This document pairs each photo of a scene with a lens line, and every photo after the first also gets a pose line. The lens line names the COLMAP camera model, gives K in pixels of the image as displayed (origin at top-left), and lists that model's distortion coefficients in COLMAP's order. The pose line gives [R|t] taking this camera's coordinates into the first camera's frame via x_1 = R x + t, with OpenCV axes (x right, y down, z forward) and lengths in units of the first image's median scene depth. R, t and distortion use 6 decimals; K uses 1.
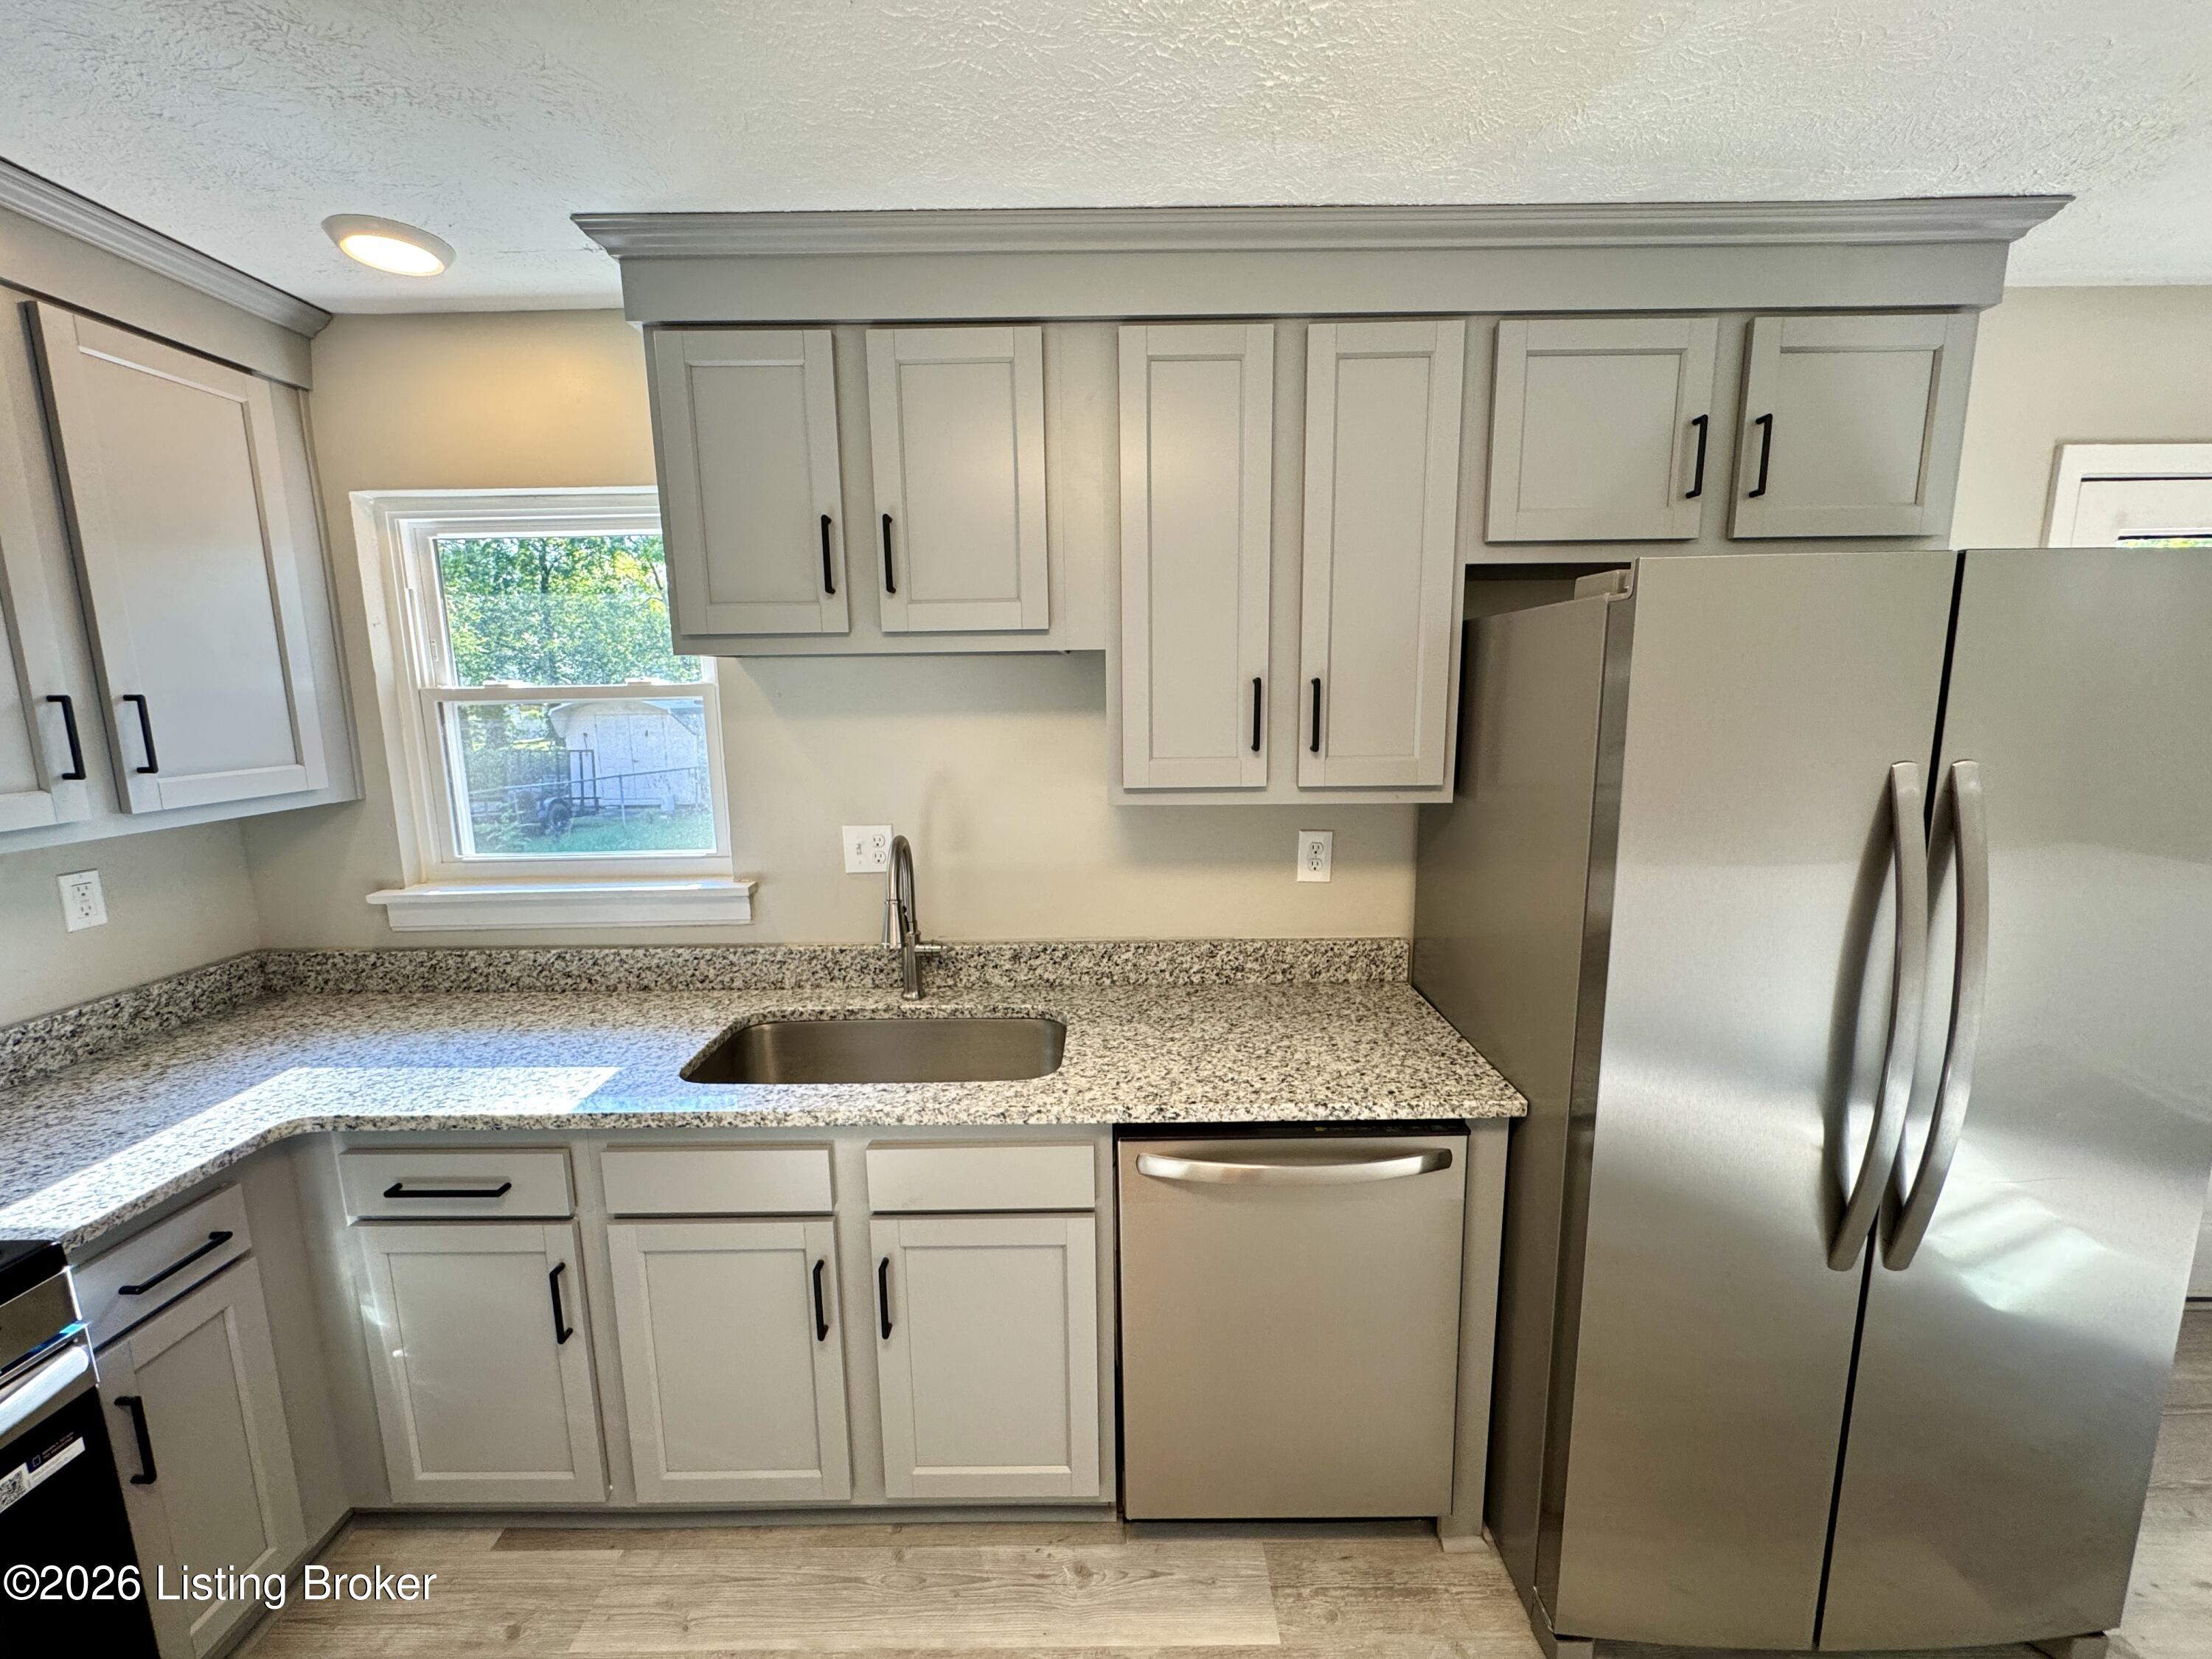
lens RADIAL K [[883.6, 0, 1104.4], [0, 883.6, 828.2], [0, 0, 1]] dist [-0.002622, 0.000138]
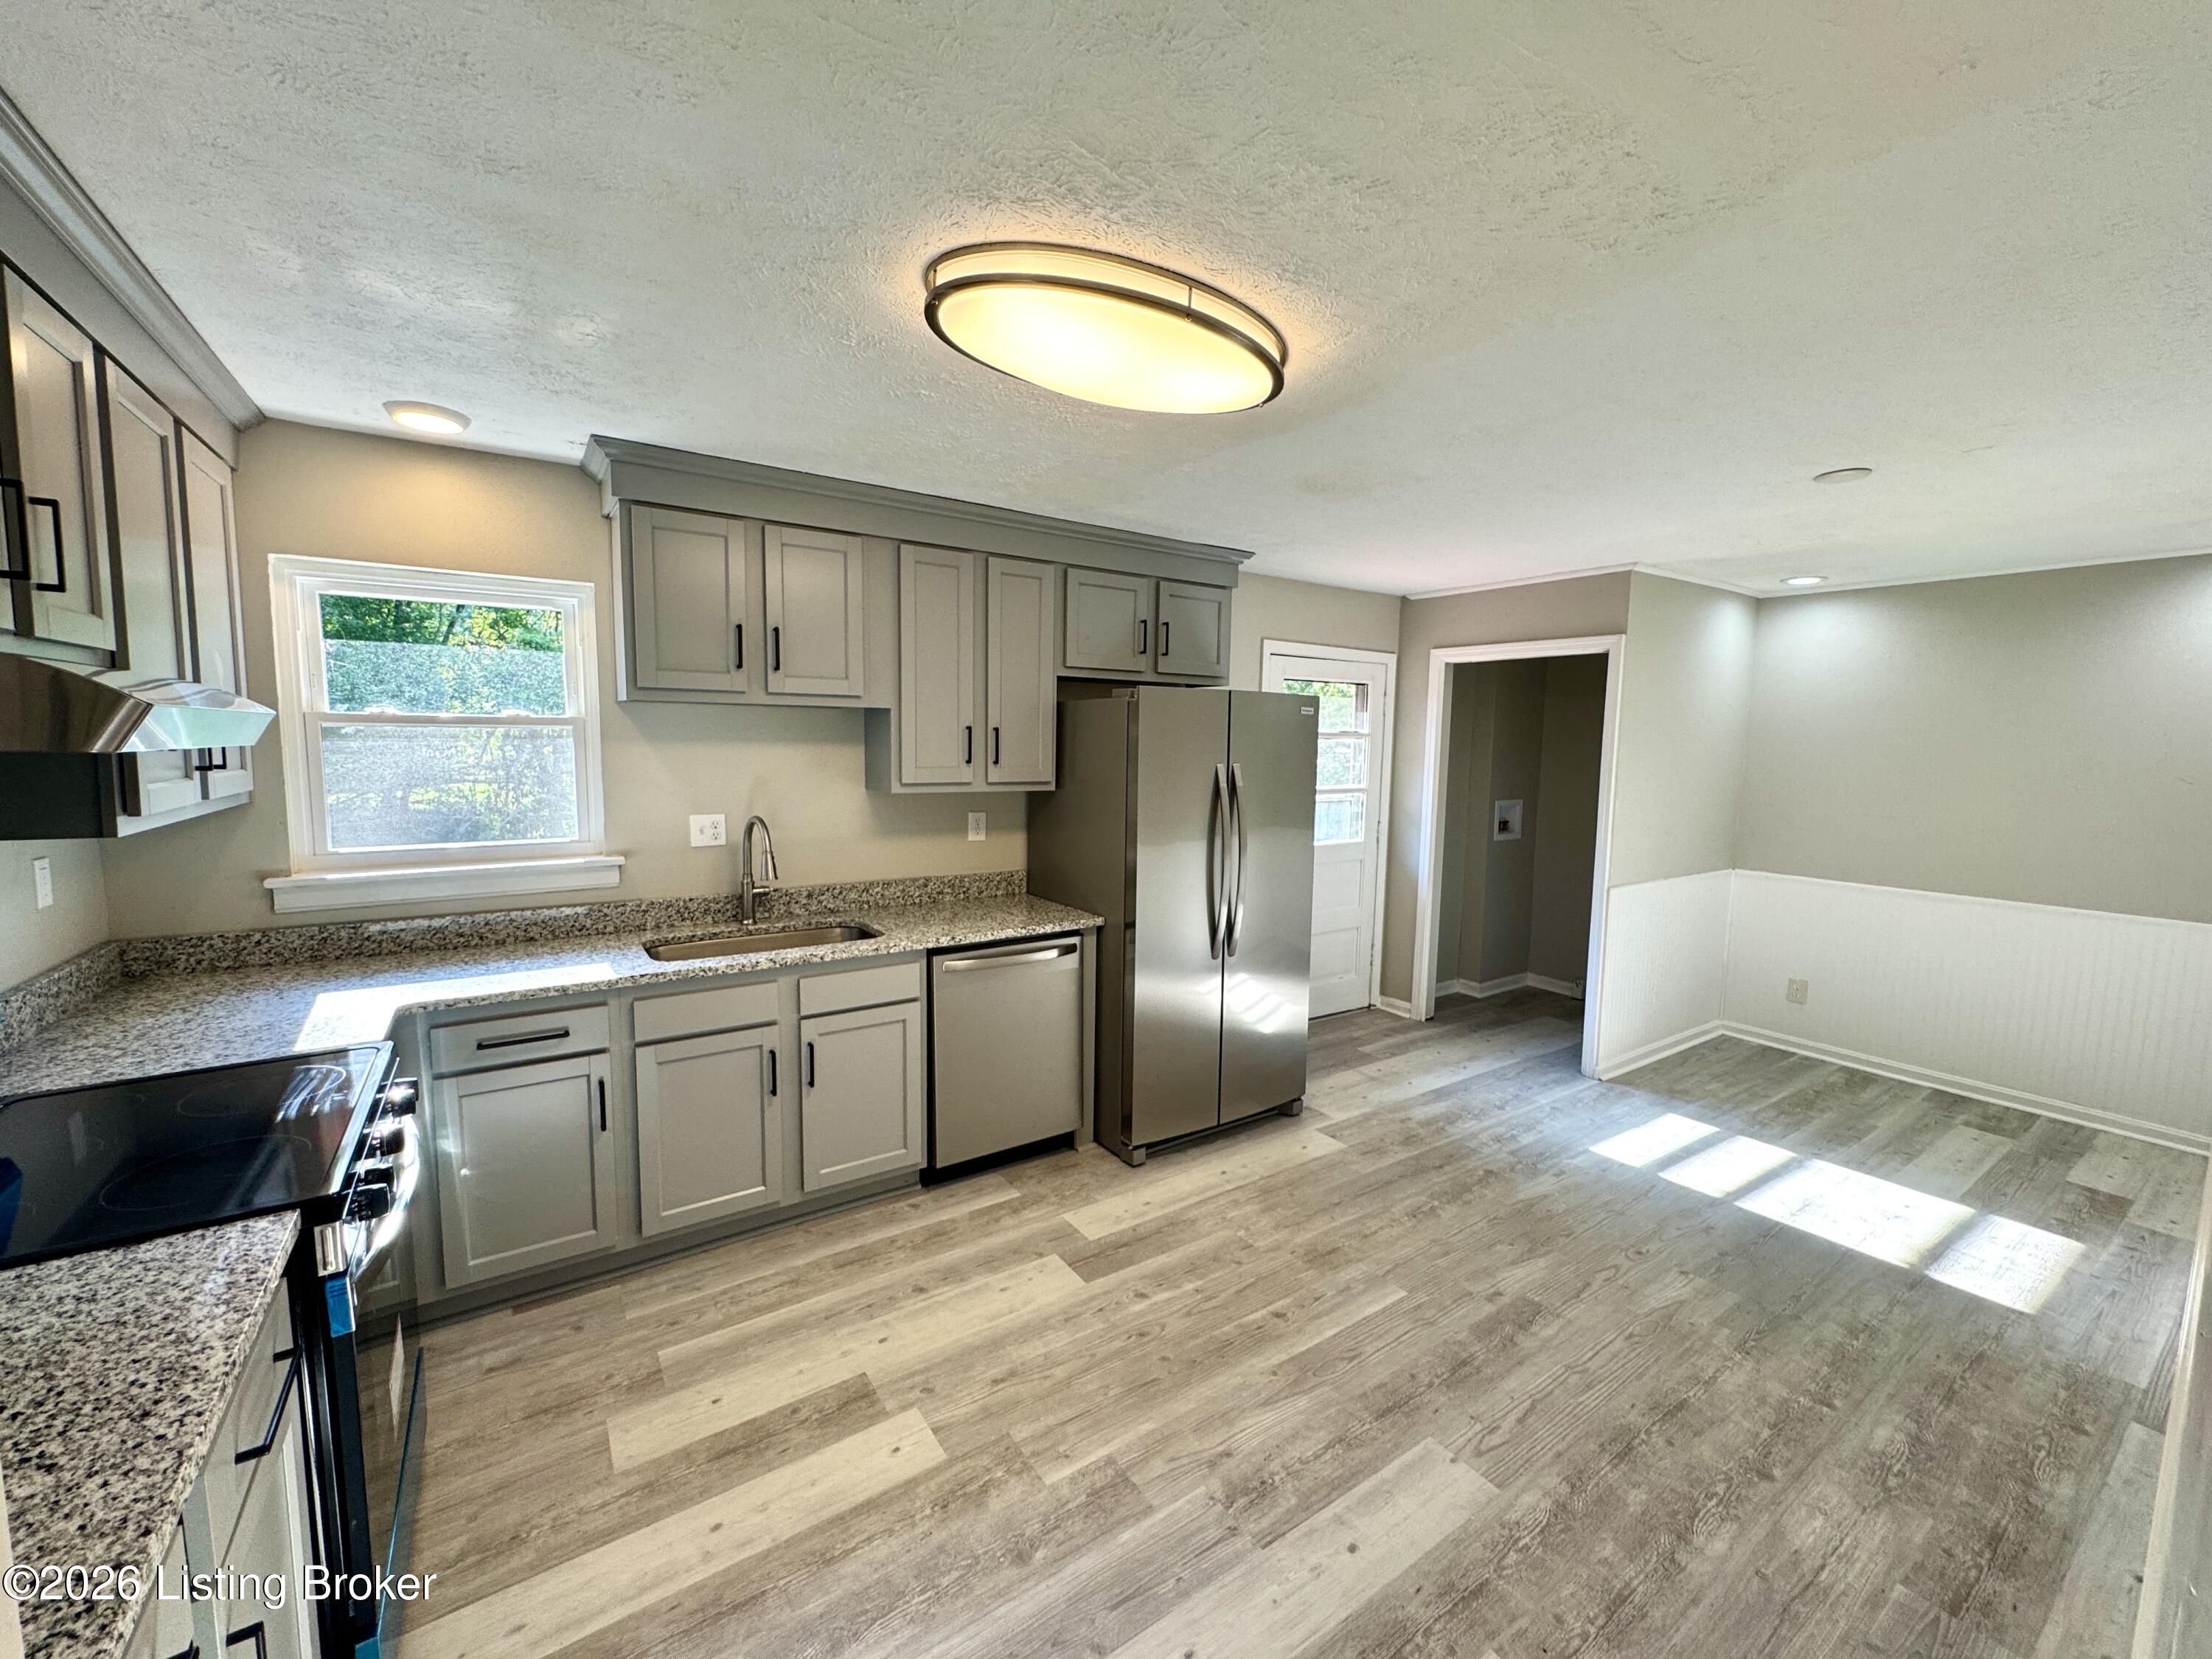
lens RADIAL K [[883.6, 0, 1104.4], [0, 883.6, 828.2], [0, 0, 1]] dist [-0.002622, 0.000138]
pose [[0.827495, -0.030922, 0.560621, -0.673769], [0.064313, 0.997131, -0.039930, 0.150484], [-0.557777, 0.069097, 0.827110, -0.760753]]
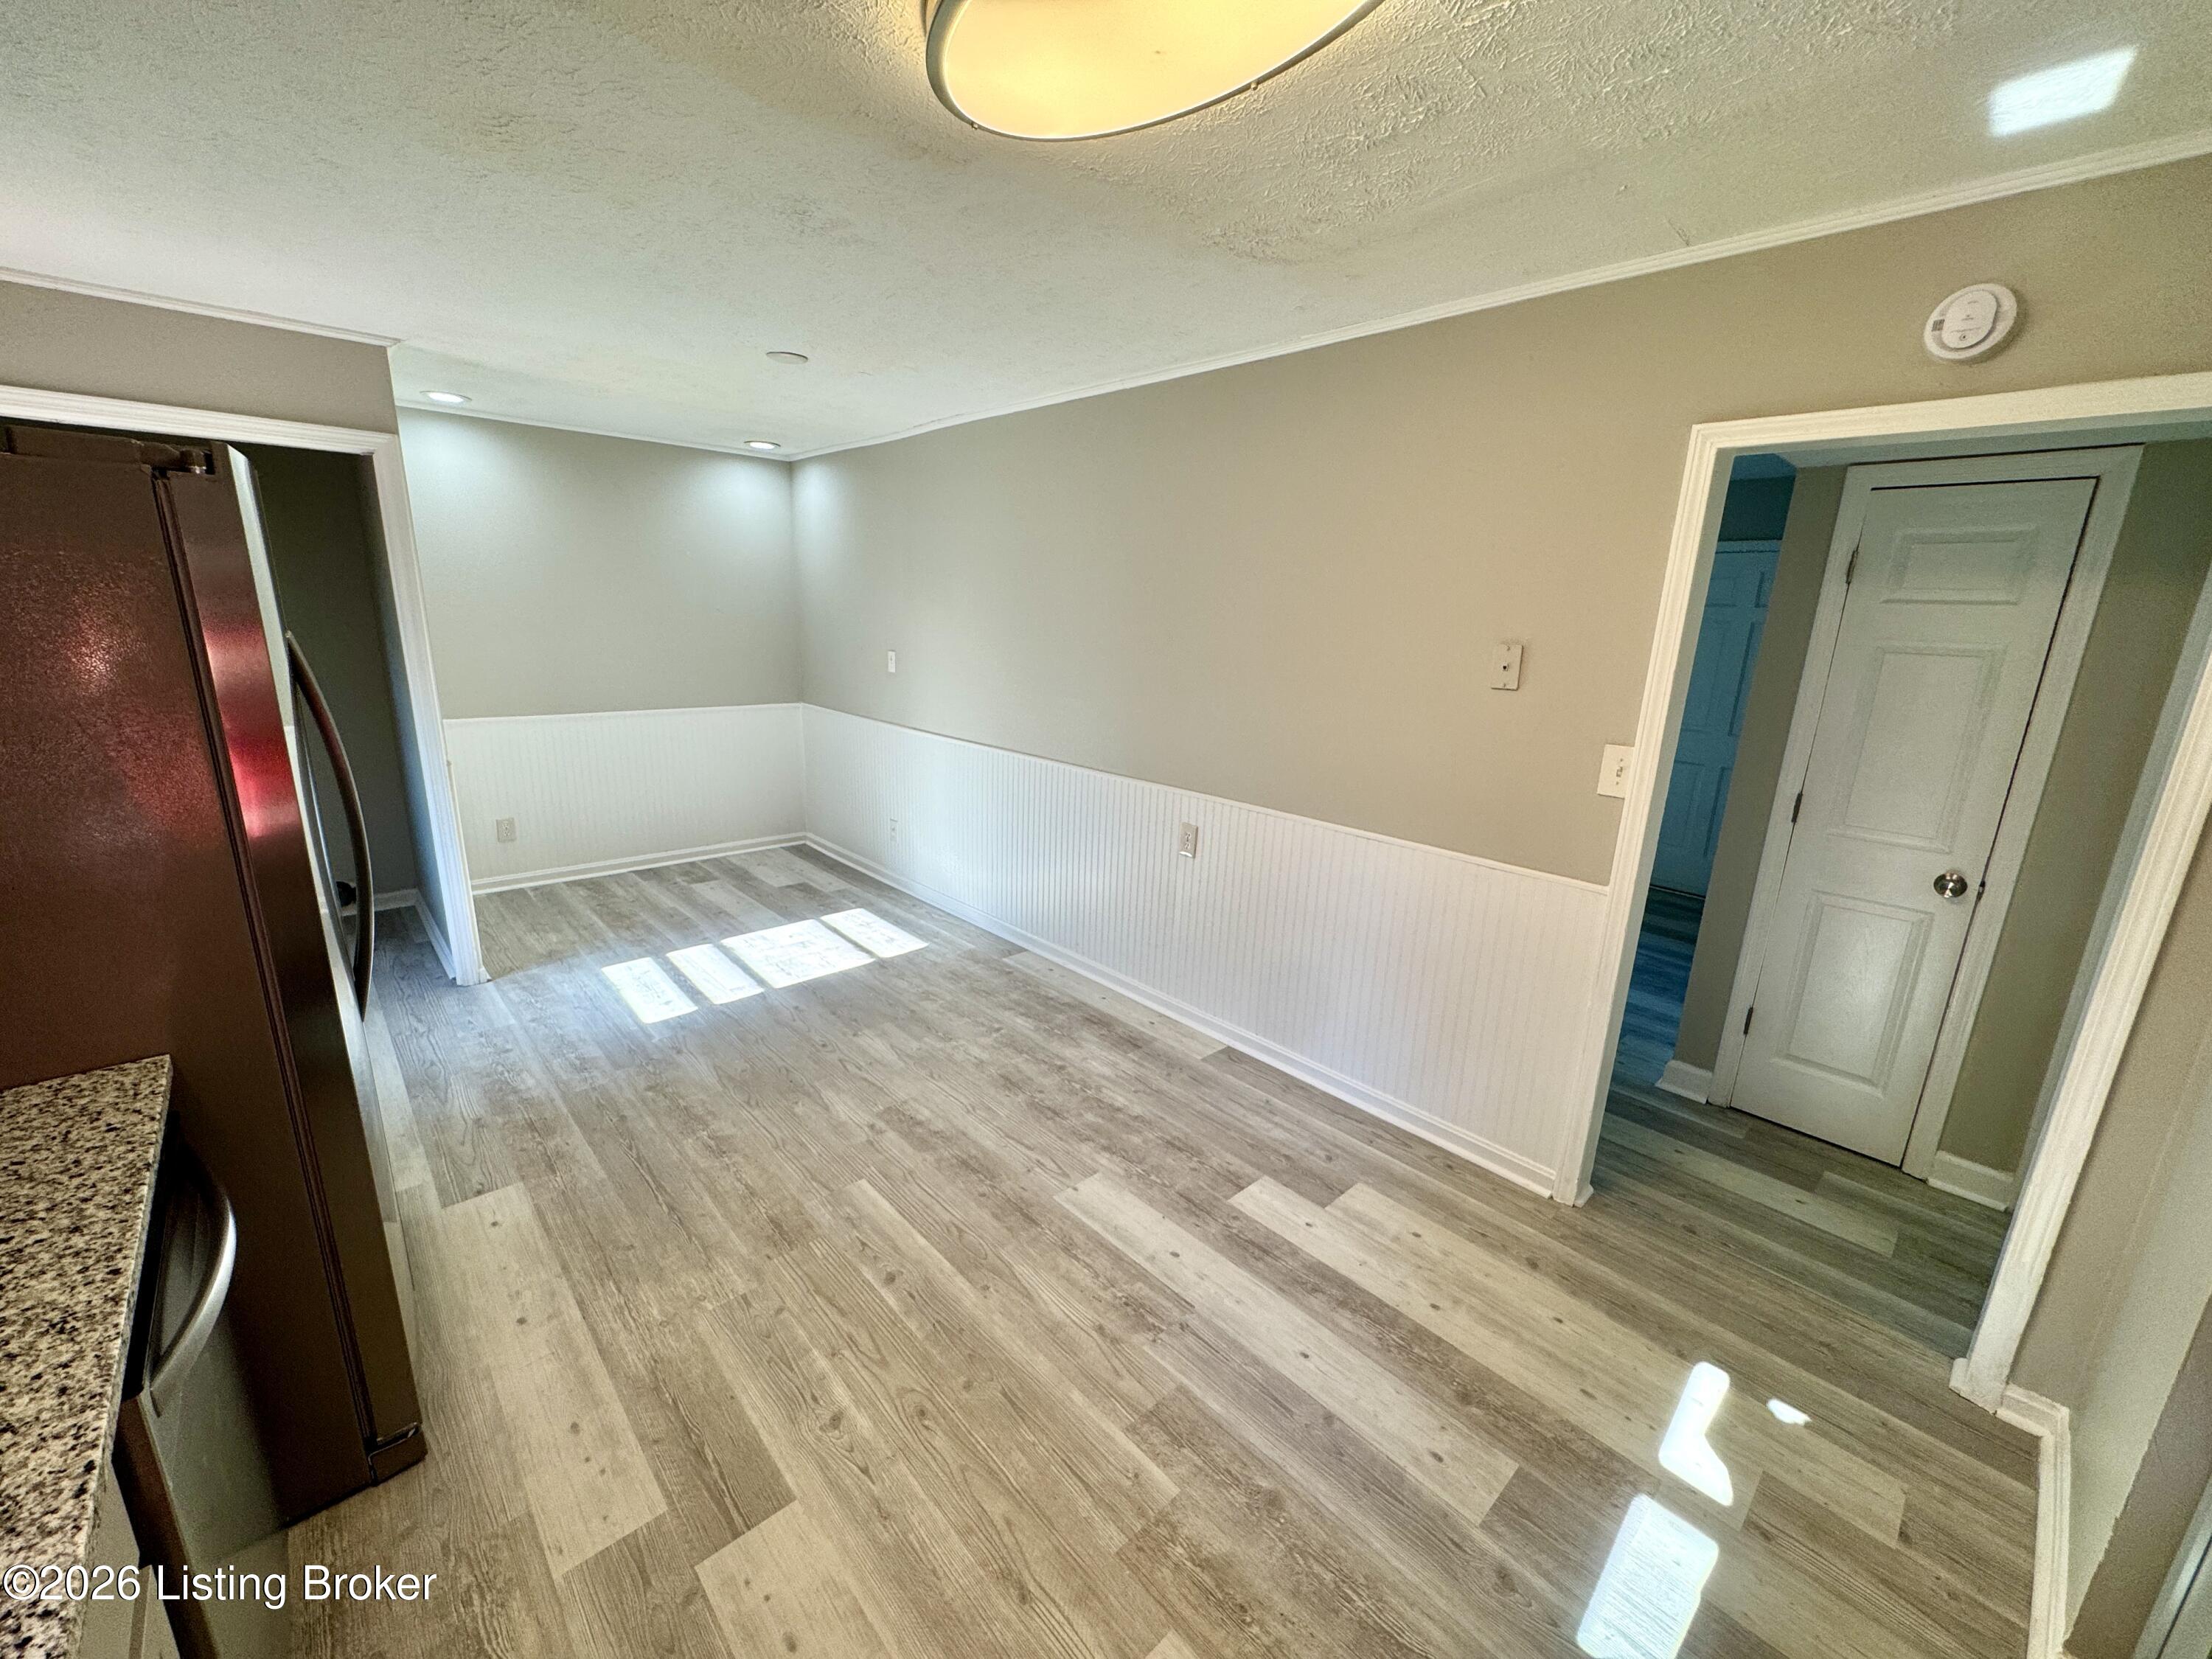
lens RADIAL K [[883.6, 0, 1104.4], [0, 883.6, 828.2], [0, 0, 1]] dist [-0.002622, 0.000138]
pose [[-0.680913, -0.189242, 0.707491, -0.629483], [0.091776, 0.936374, 0.338793, -0.095216], [-0.726591, 0.295619, -0.620222, 0.702142]]
